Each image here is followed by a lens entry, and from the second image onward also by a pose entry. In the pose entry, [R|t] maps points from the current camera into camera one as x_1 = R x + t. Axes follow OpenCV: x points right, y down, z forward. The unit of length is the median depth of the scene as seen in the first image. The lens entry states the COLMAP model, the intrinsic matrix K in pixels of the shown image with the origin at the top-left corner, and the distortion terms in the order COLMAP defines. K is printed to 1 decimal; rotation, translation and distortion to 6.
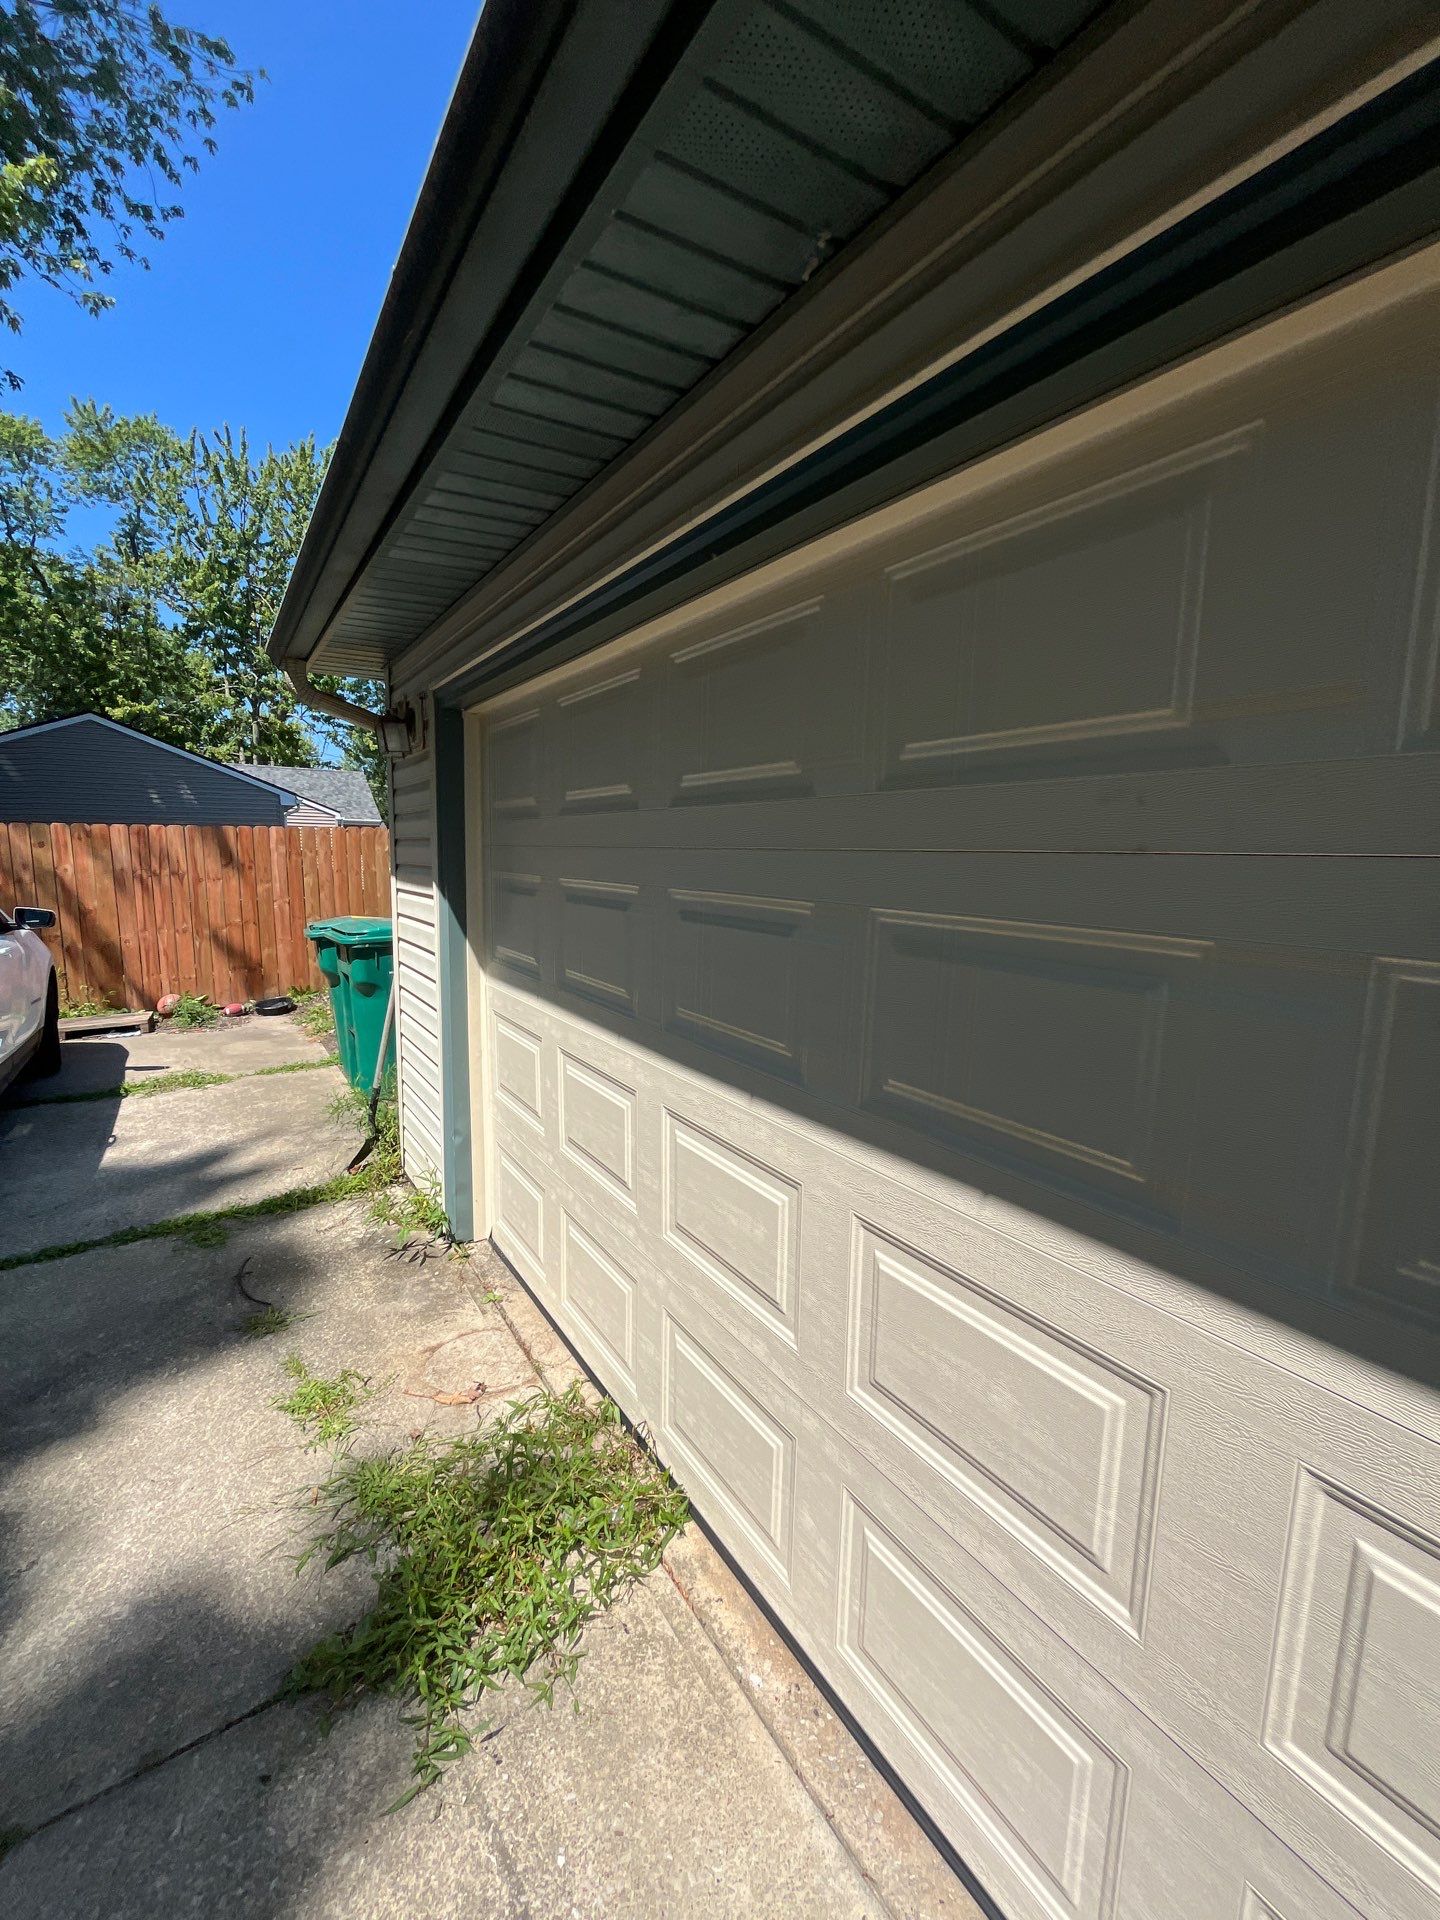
lens RADIAL K [[775.9, 0, 719.3], [0, 775.9, 957.7], [0, 0, 1]] dist [-0.003314, -0.000622]
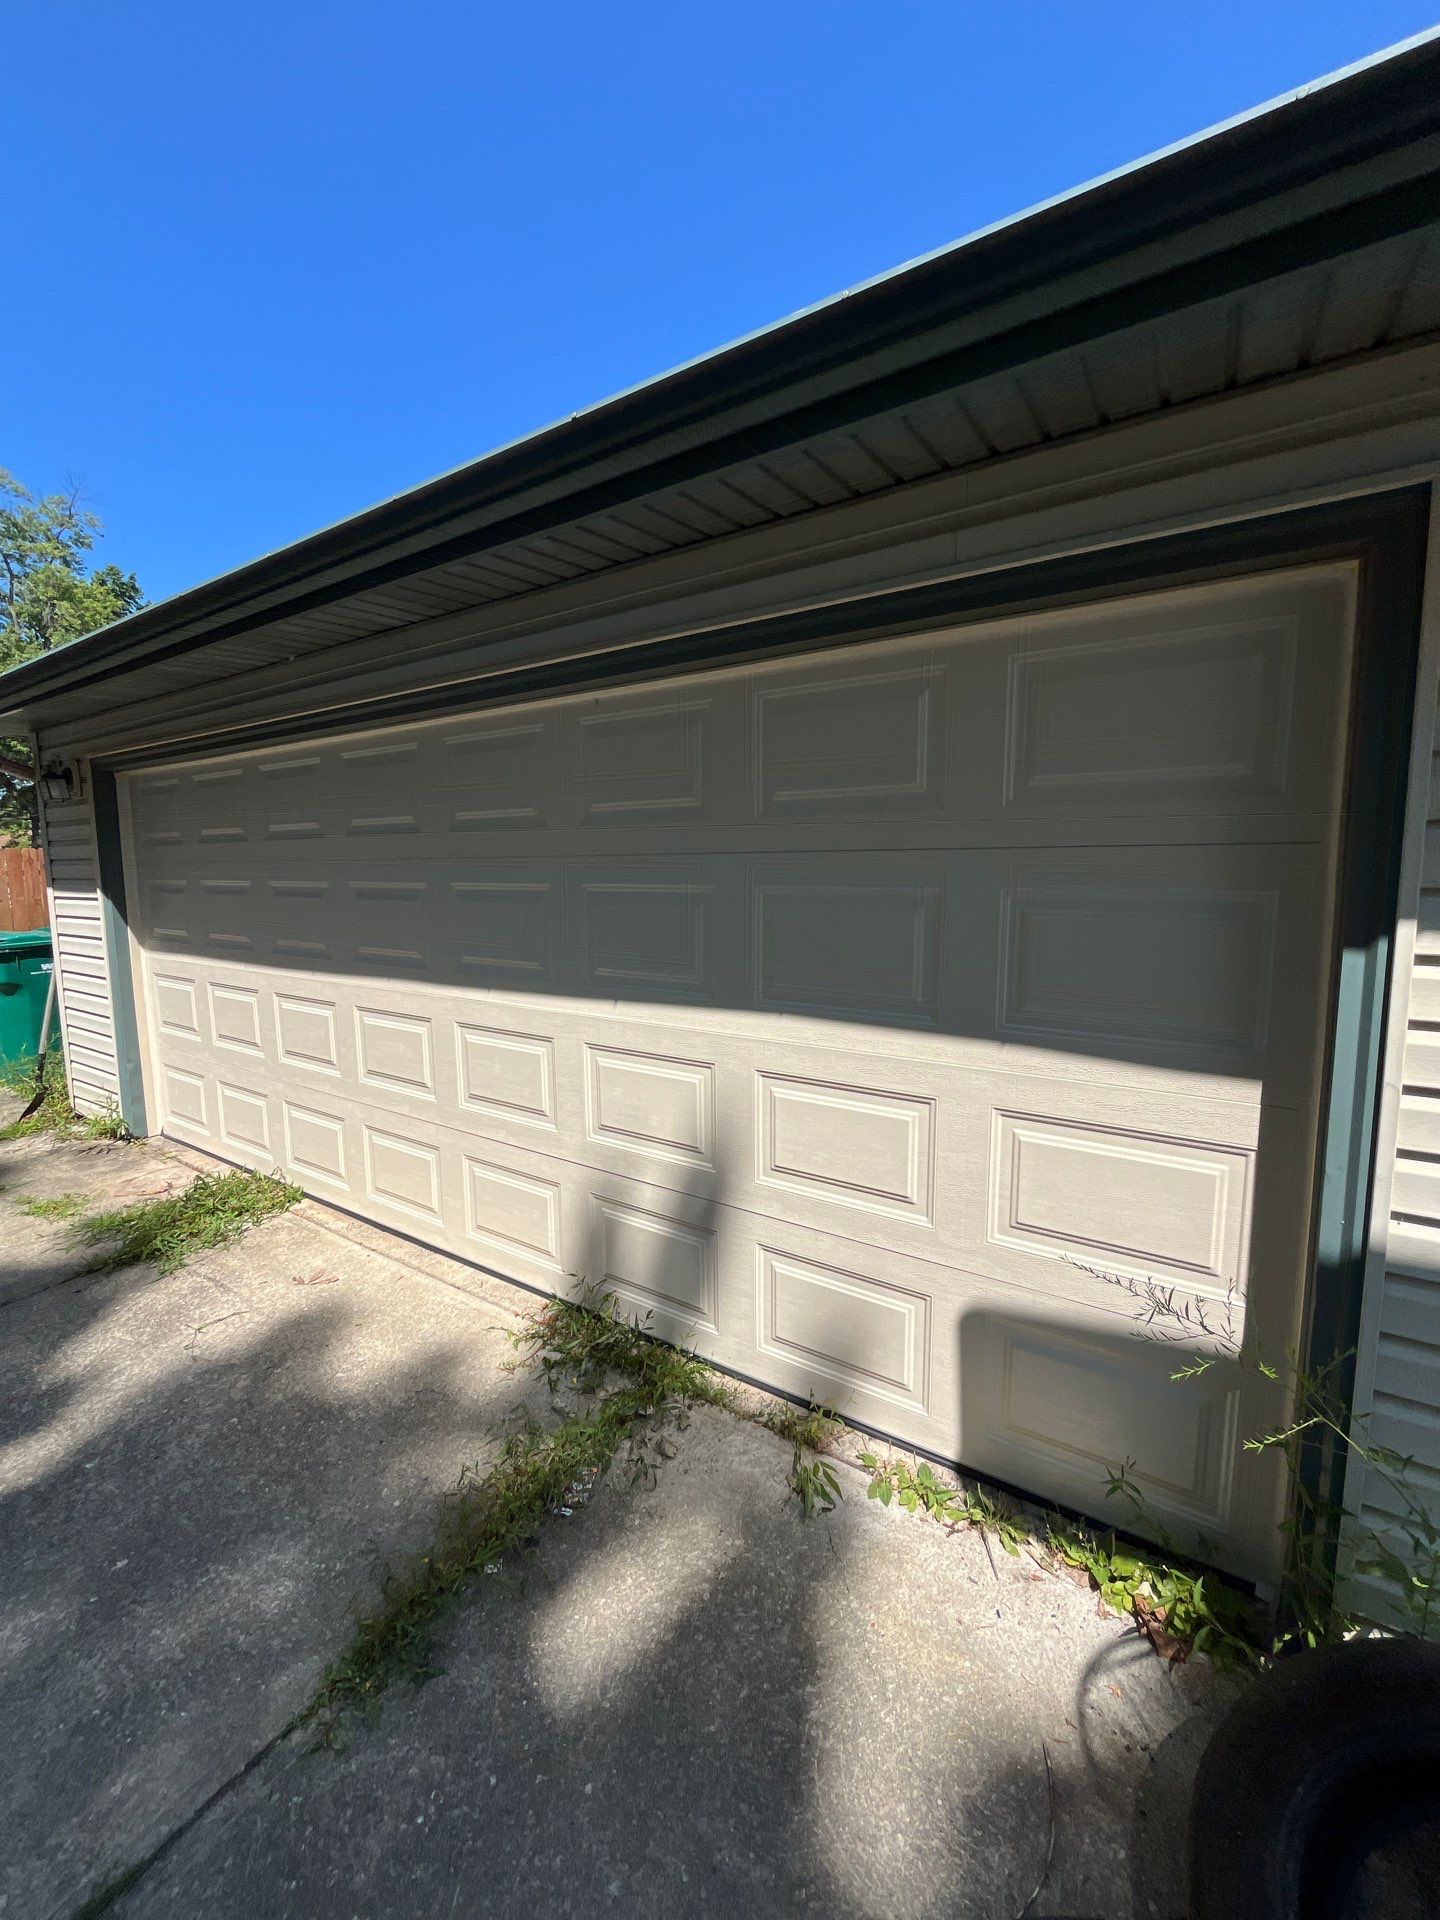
lens RADIAL K [[775.9, 0, 719.3], [0, 775.9, 957.7], [0, 0, 1]] dist [-0.003314, -0.000622]
pose [[0.920552, -0.071346, 0.384048, 0.149029], [0.076248, 0.997086, 0.002468, 0.127604], [-0.383105, 0.027011, 0.923310, -0.847108]]
